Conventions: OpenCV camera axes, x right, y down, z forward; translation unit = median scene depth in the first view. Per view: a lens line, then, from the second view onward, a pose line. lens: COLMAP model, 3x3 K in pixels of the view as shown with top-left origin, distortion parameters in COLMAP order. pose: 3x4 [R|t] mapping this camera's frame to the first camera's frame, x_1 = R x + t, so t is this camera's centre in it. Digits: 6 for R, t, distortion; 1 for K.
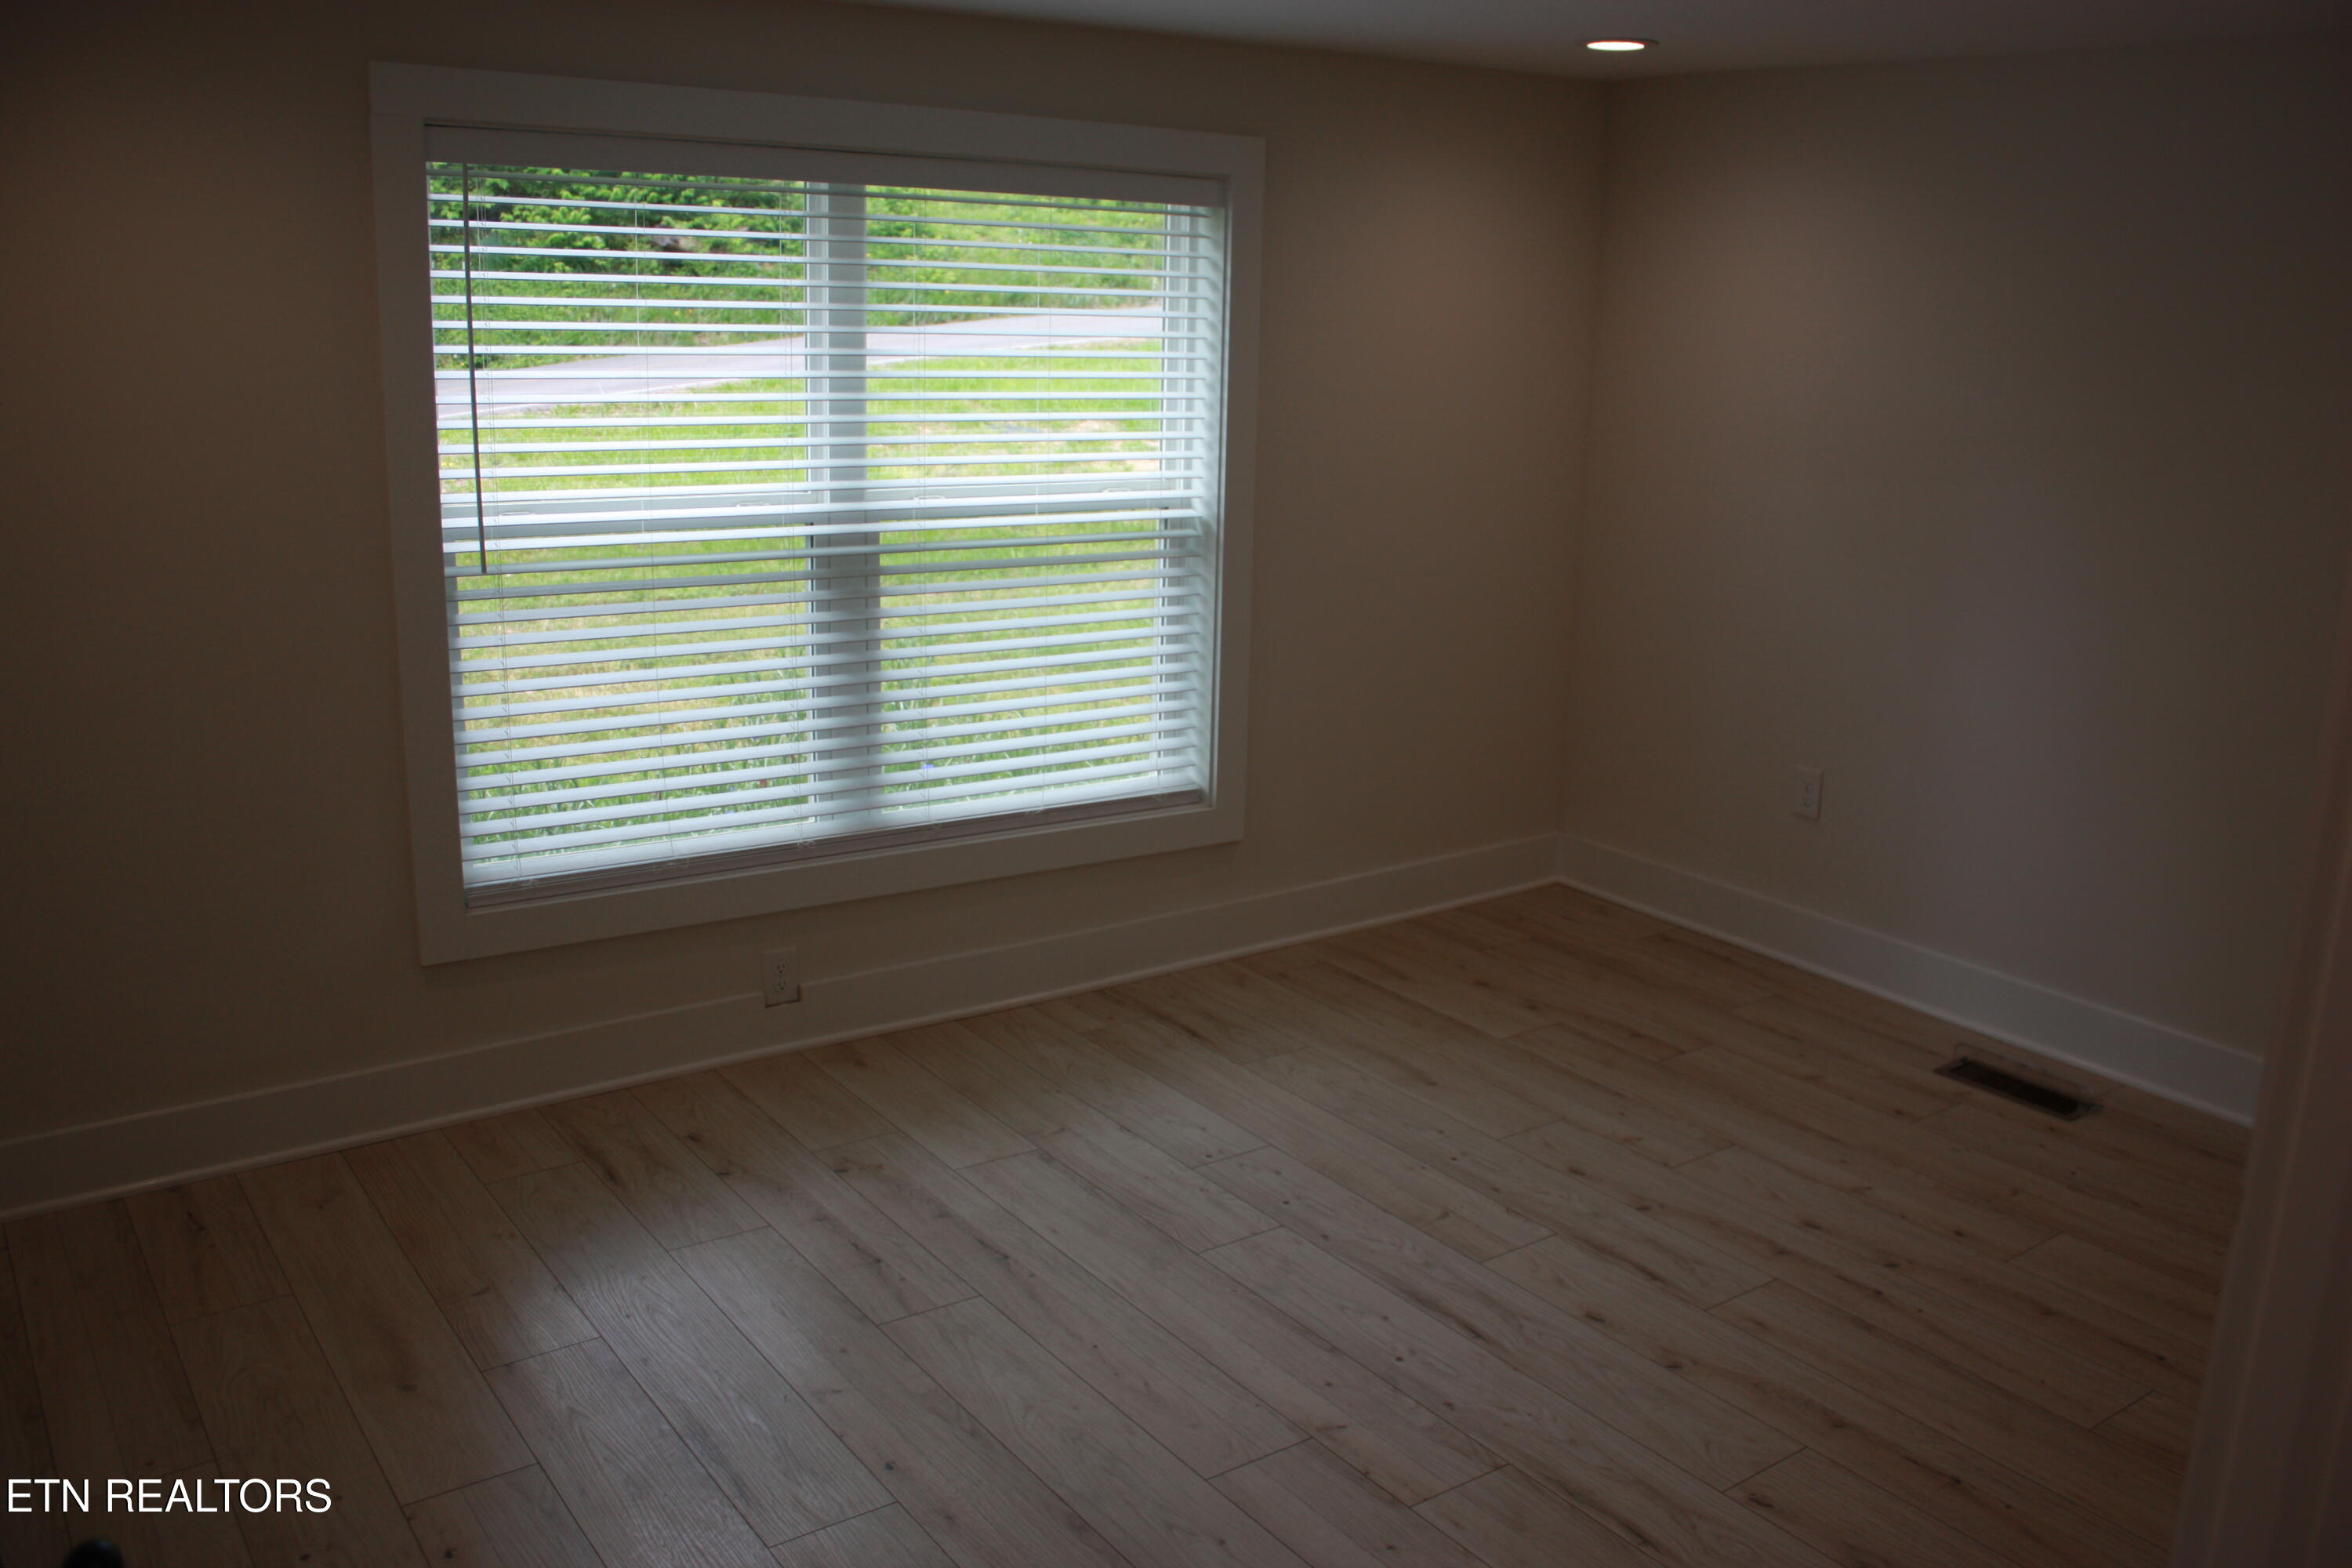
lens RADIAL K [[1958.1, 0, 1176.0], [0, 1958.1, 784.0], [0, 0, 1]] dist [-0.168185, 0.159368]
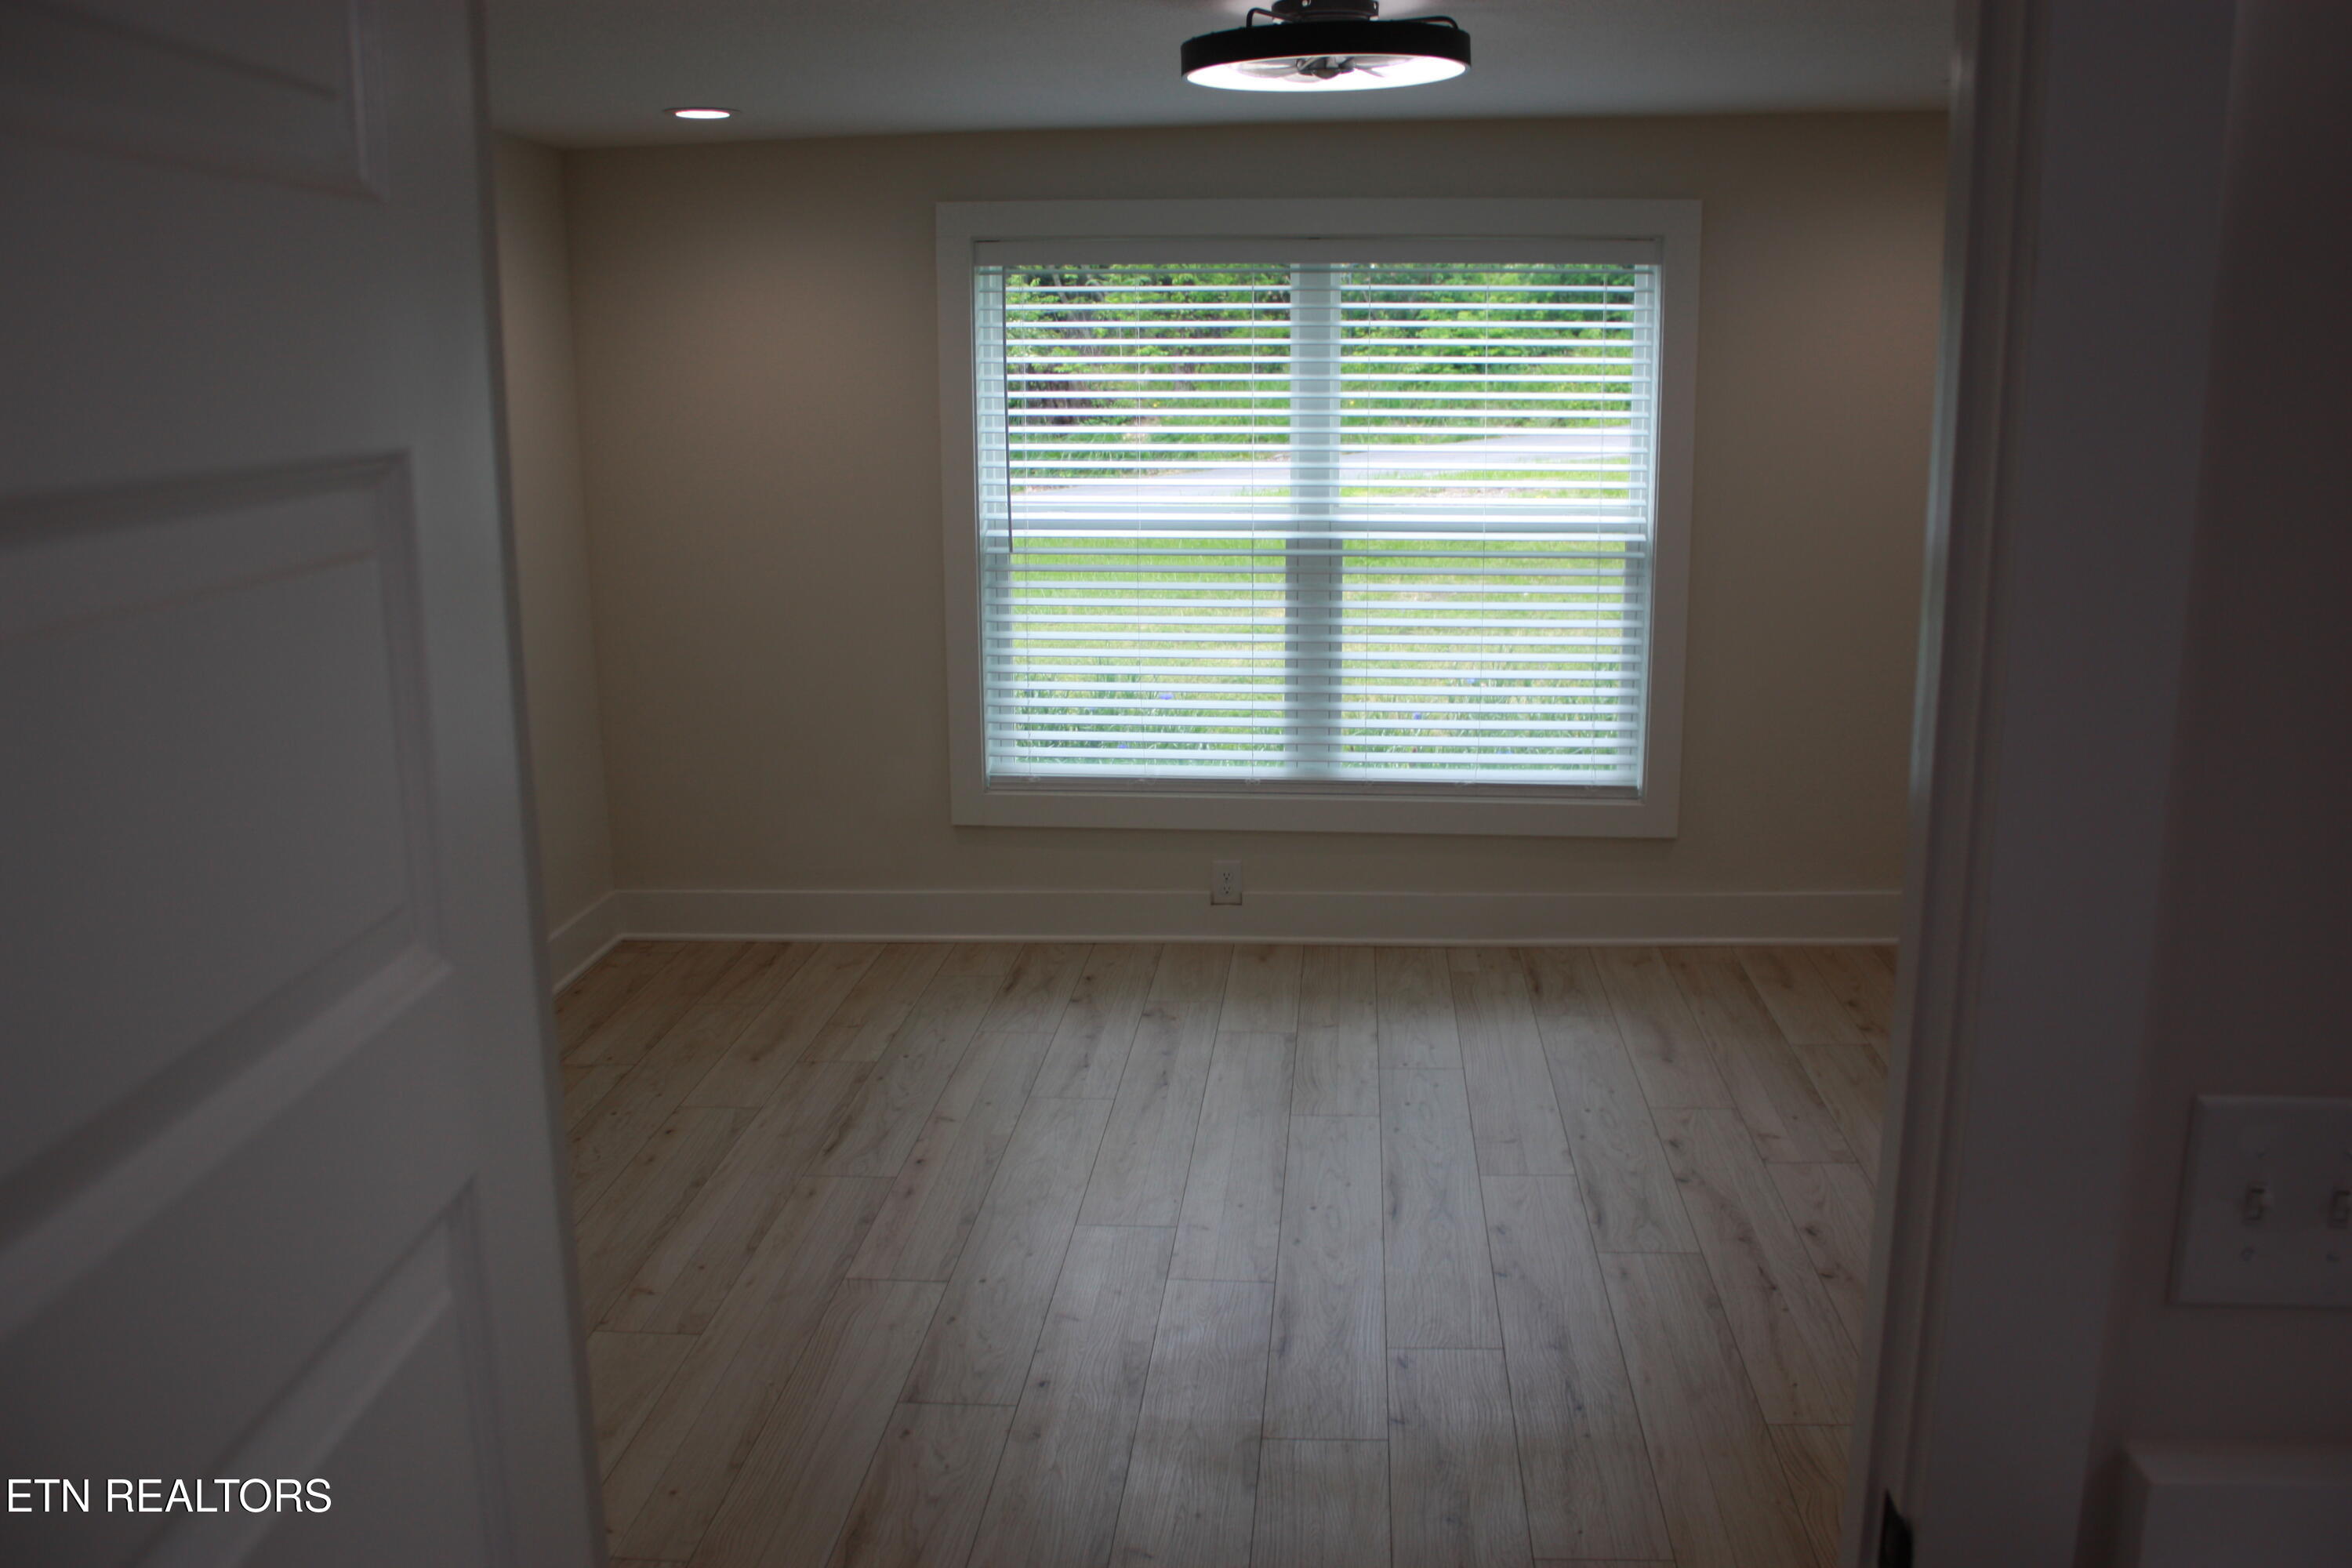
lens RADIAL K [[1958.1, 0, 1176.0], [0, 1958.1, 784.0], [0, 0, 1]] dist [-0.168185, 0.159368]
pose [[0.757500, 0.106891, -0.644025, 0.604074], [-0.124195, 0.992084, 0.018582, 0.015449], [0.640913, 0.065909, 0.764778, -0.008132]]
